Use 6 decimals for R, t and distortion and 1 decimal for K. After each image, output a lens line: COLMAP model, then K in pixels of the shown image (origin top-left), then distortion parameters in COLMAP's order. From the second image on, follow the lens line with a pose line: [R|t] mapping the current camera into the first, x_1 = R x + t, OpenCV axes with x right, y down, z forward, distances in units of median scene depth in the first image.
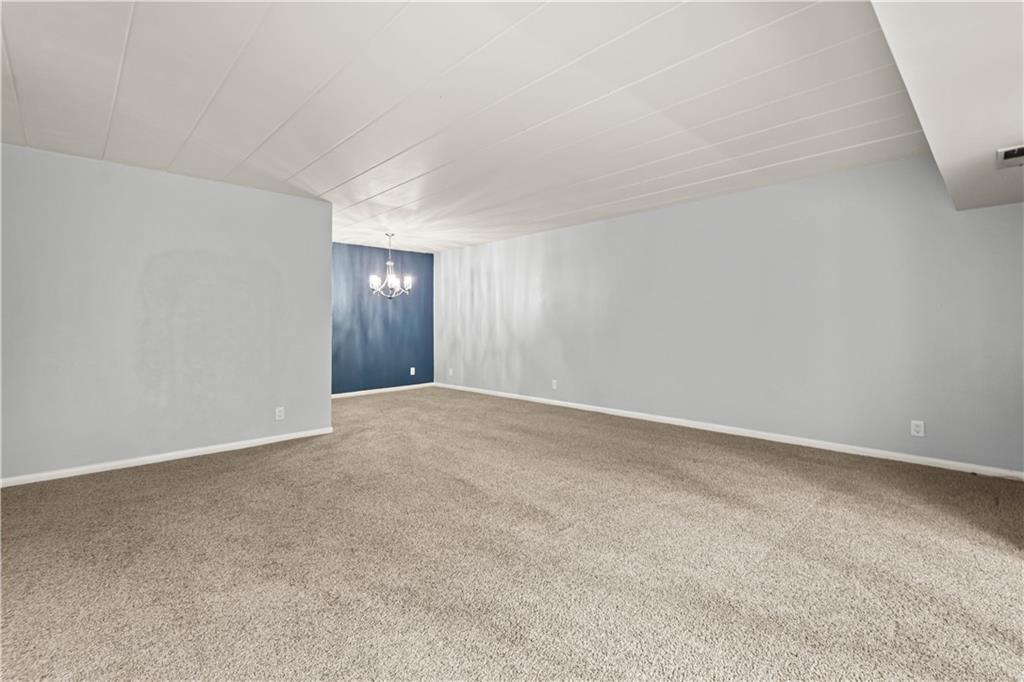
lens RADIAL K [[456.0, 0, 512.8], [0, 456.0, 324.0], [0, 0, 1]] dist [-0.001232, -0.000283]
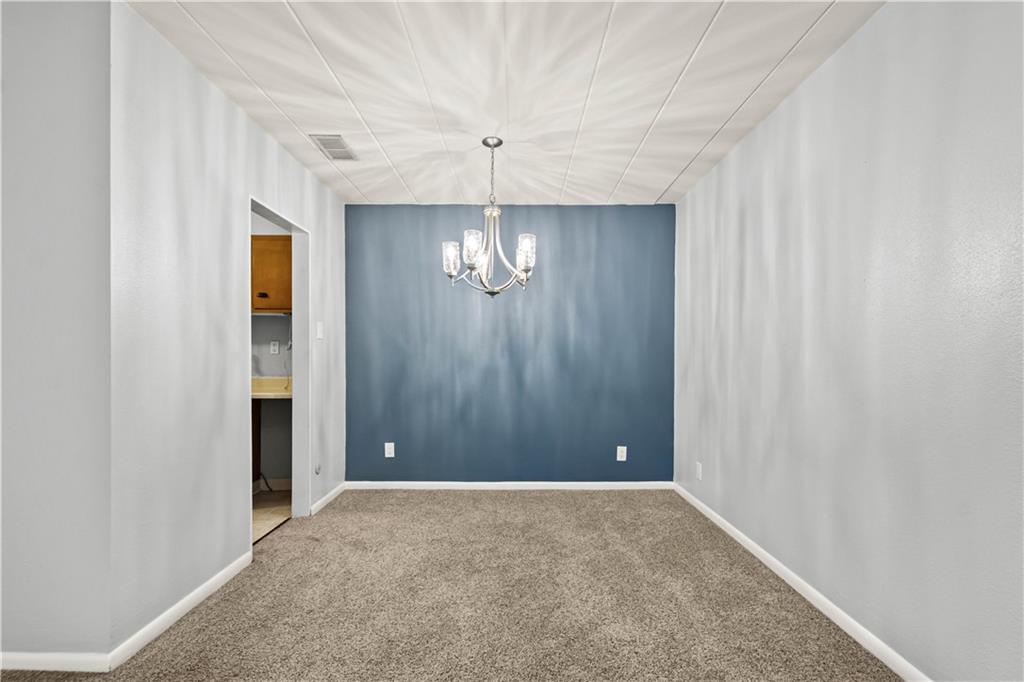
lens RADIAL K [[458.0, 0, 510.1], [0, 458.0, 356.8], [0, 0, 1]] dist [0.002556, 0.000090]
pose [[0.721027, 0.011298, -0.692814, 0.034074], [-0.010266, 0.999931, 0.005623, -0.000976], [0.692830, 0.003058, 0.721094, 0.611401]]
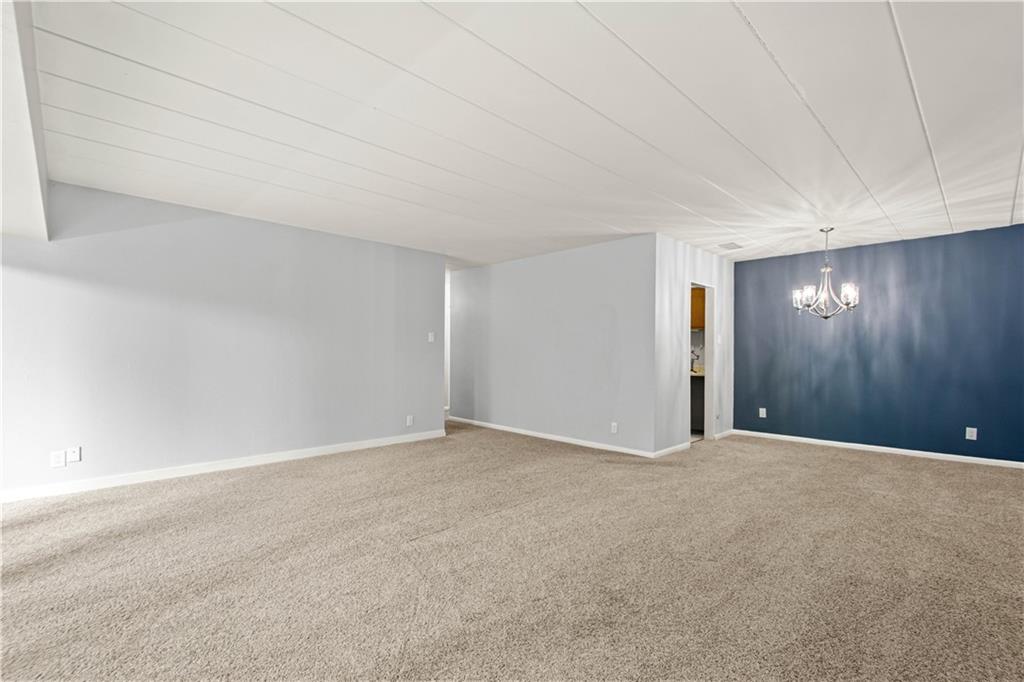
lens RADIAL K [[458.0, 0, 510.1], [0, 458.0, 356.8], [0, 0, 1]] dist [0.002556, 0.000090]
pose [[0.019181, 0.018763, -0.999640, 0.394985], [-0.006913, 0.999802, 0.018633, -0.003929], [0.999792, 0.006553, 0.019307, 0.418232]]
